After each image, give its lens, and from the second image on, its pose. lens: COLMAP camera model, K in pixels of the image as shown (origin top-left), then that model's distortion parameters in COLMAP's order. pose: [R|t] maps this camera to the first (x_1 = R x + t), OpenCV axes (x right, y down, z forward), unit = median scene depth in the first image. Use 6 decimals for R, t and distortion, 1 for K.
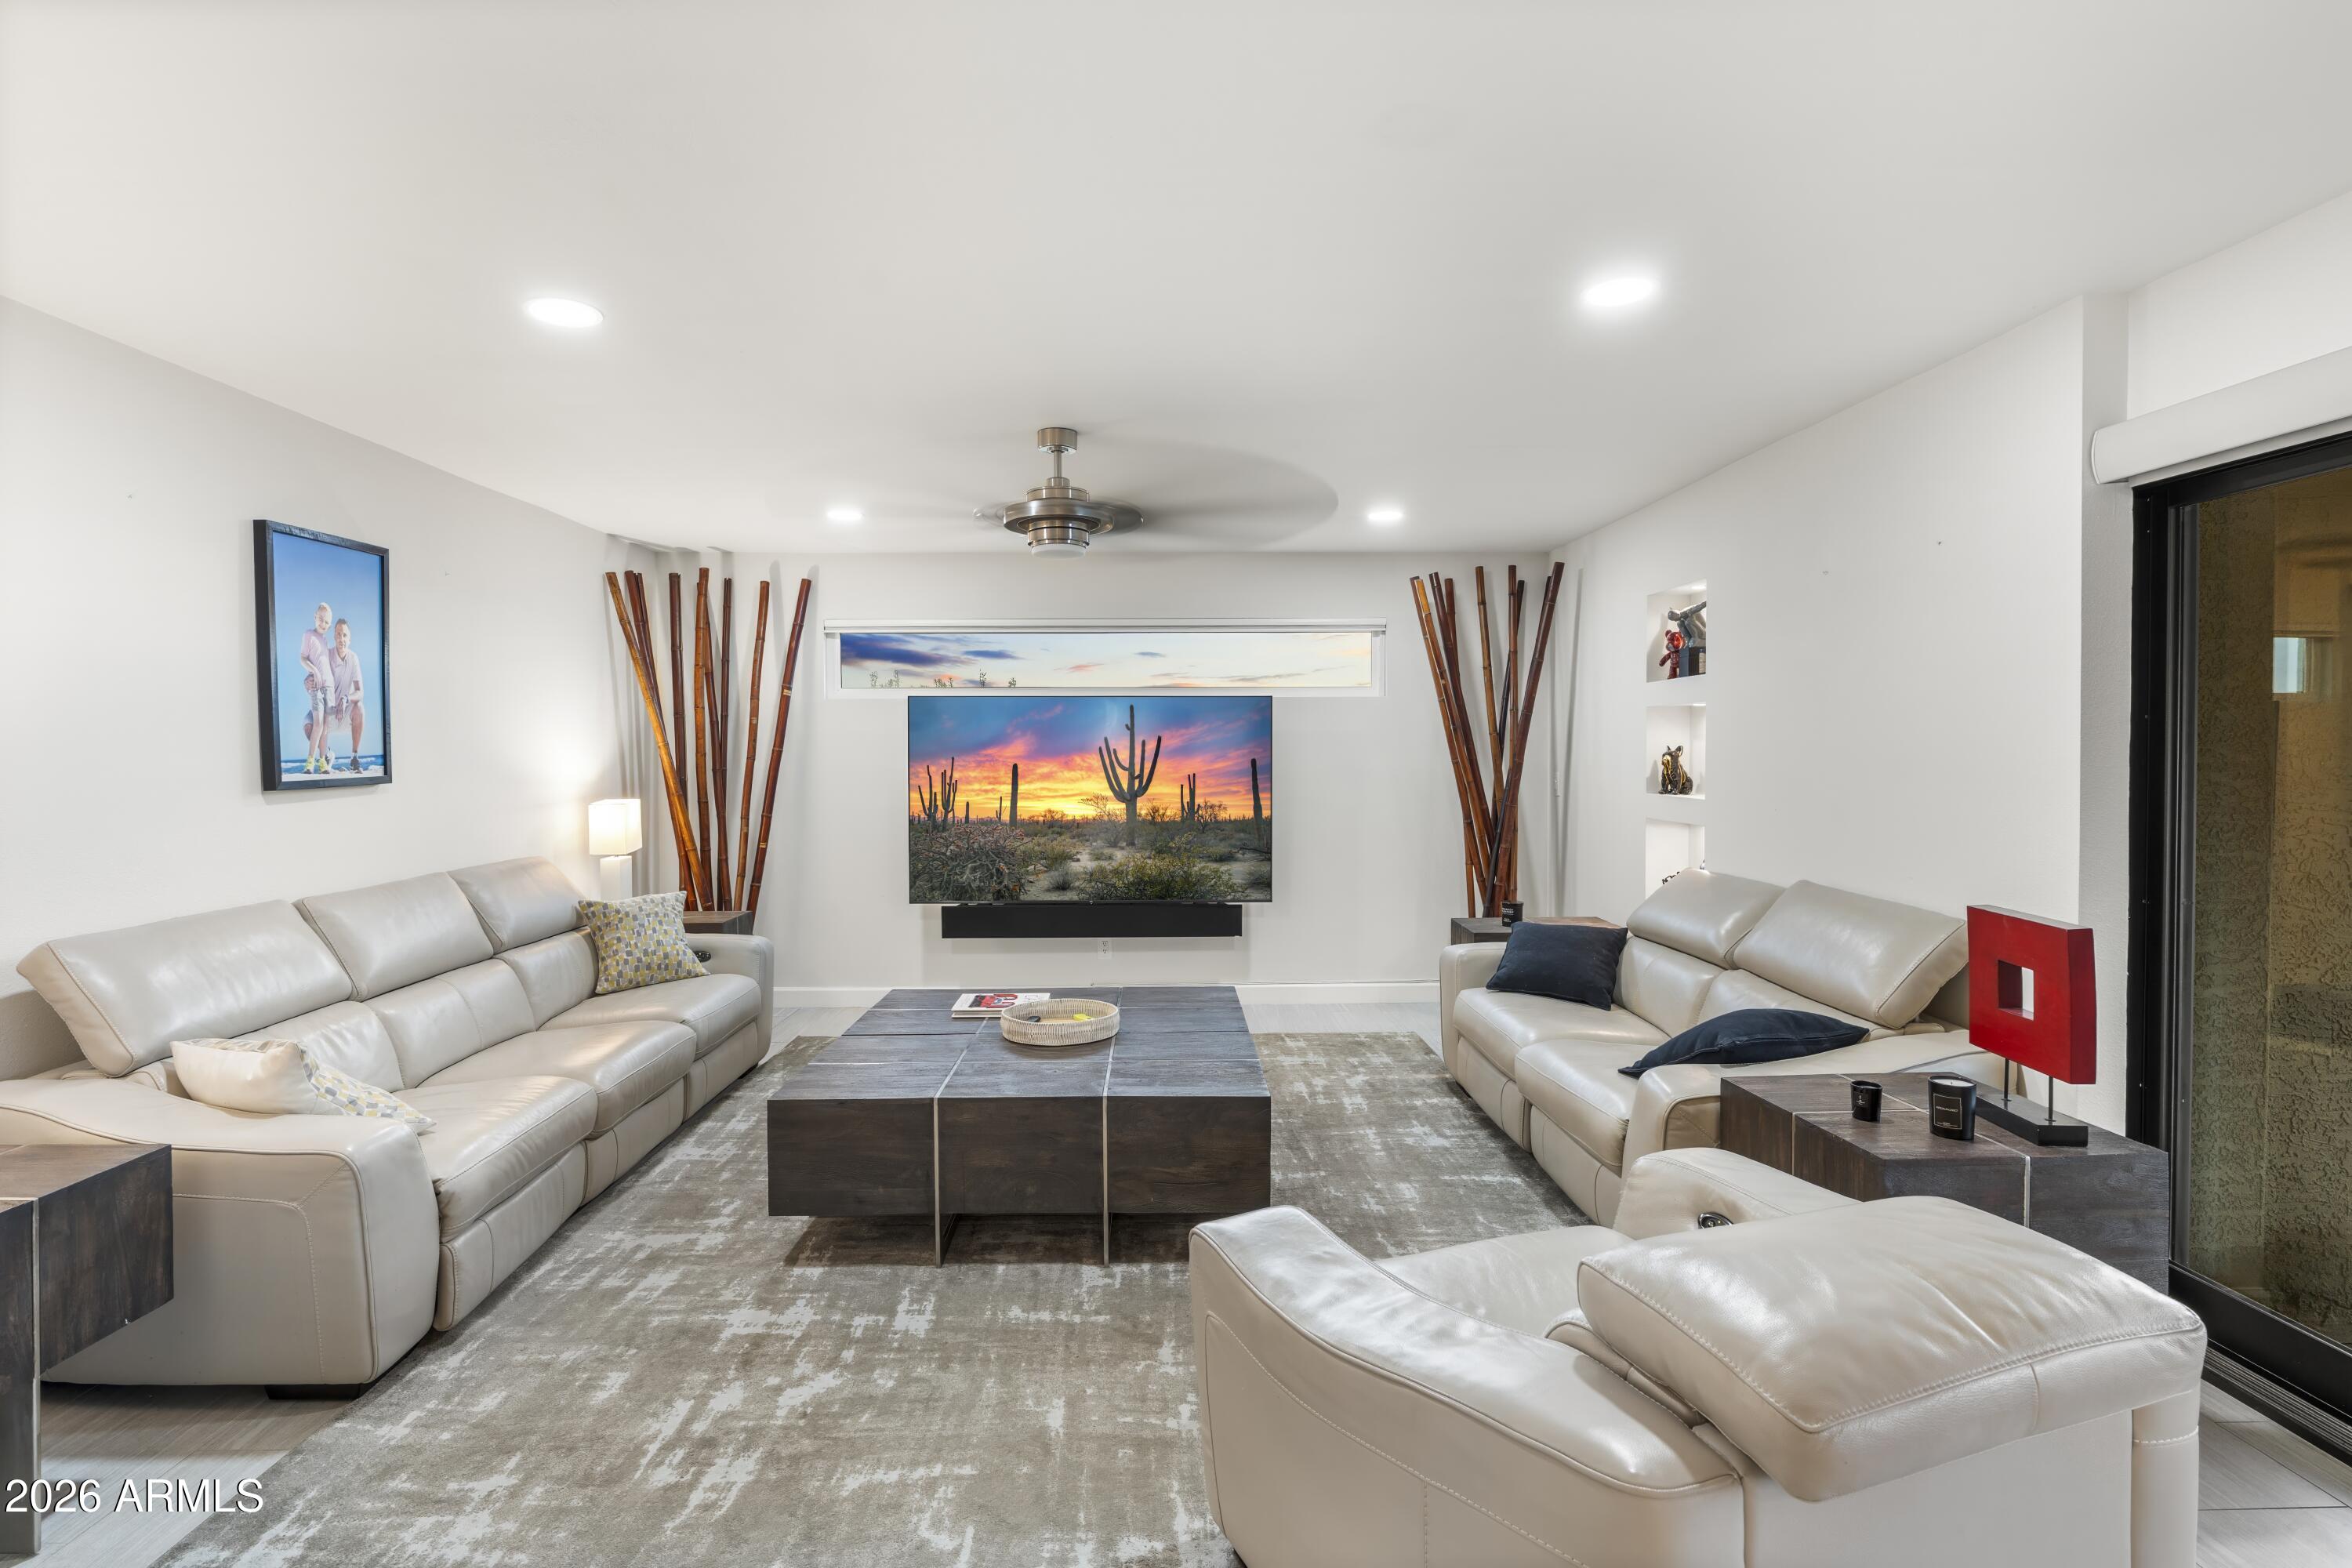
lens RADIAL K [[1172.7, 0, 1174.1], [0, 1172.7, 759.1], [0, 0, 1]] dist [-0.001186, -0.000061]
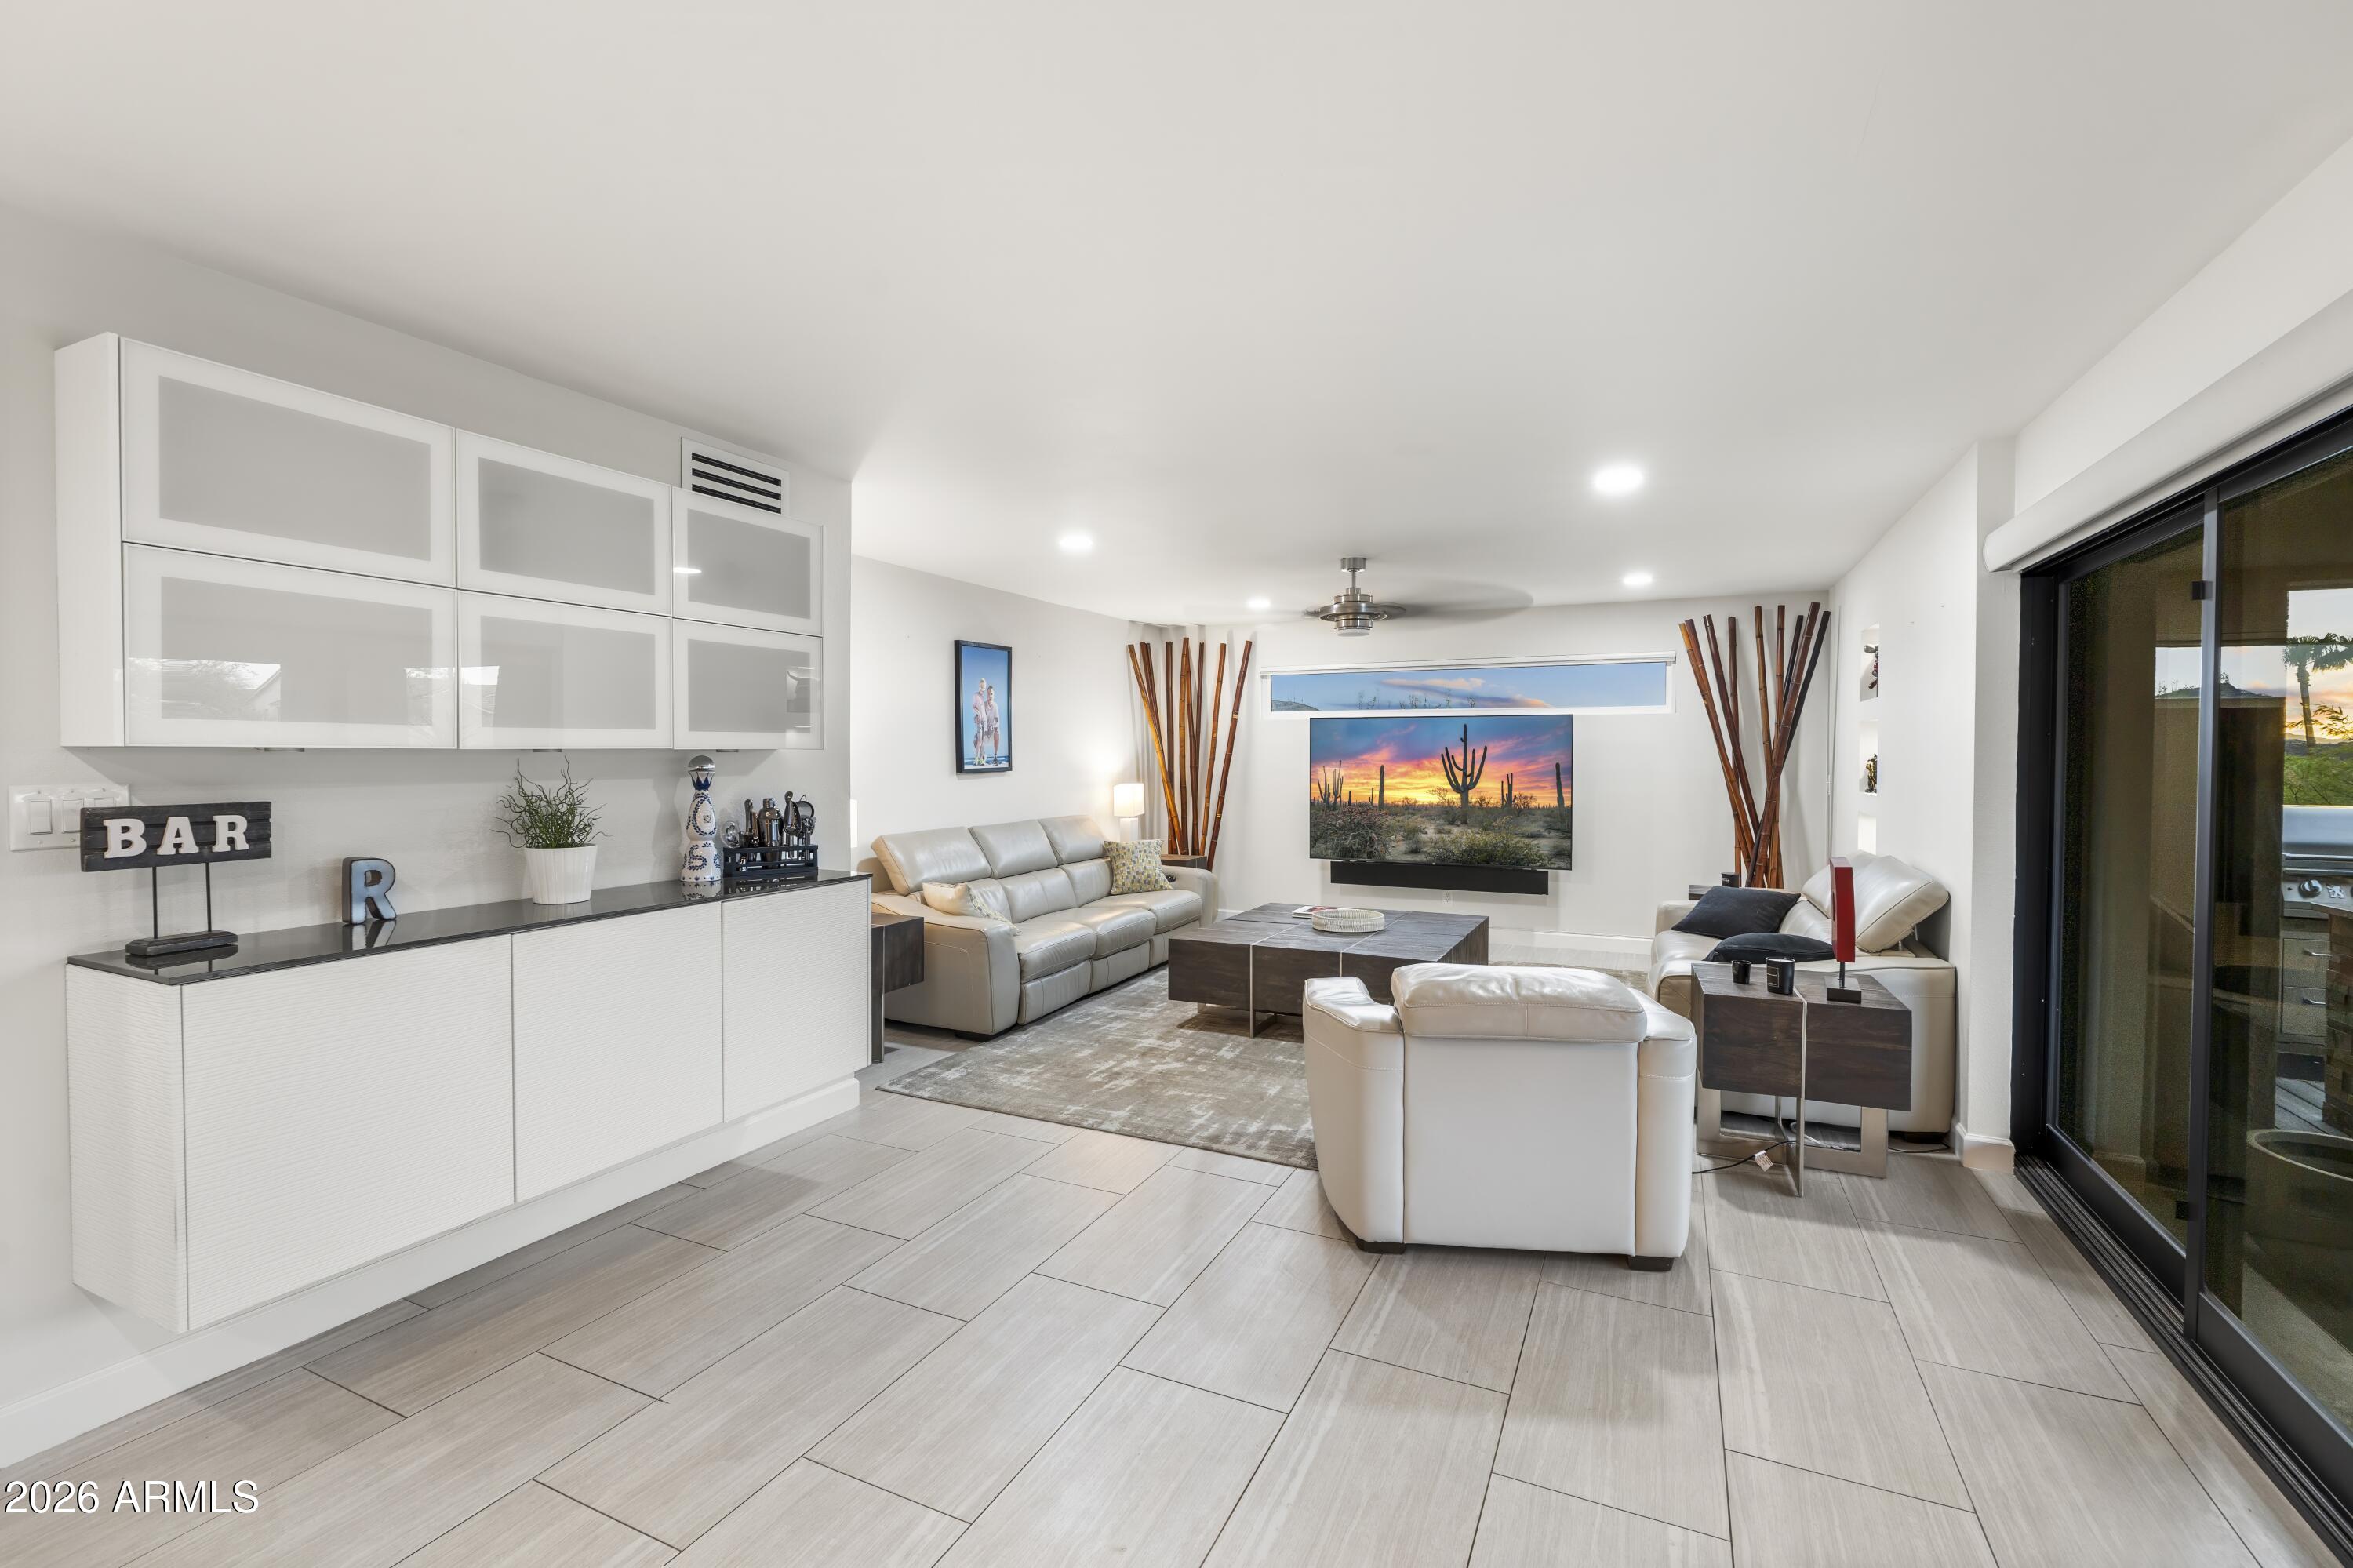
lens RADIAL K [[1053.0, 0, 1172.6], [0, 1053.0, 750.2], [0, 0, 1]] dist [-0.010321, 0.000115]
pose [[0.895172, 0.002971, -0.445711, 0.291191], [-0.008110, 0.999921, -0.009623, 0.001333], [0.445647, 0.012229, 0.895125, -0.367455]]
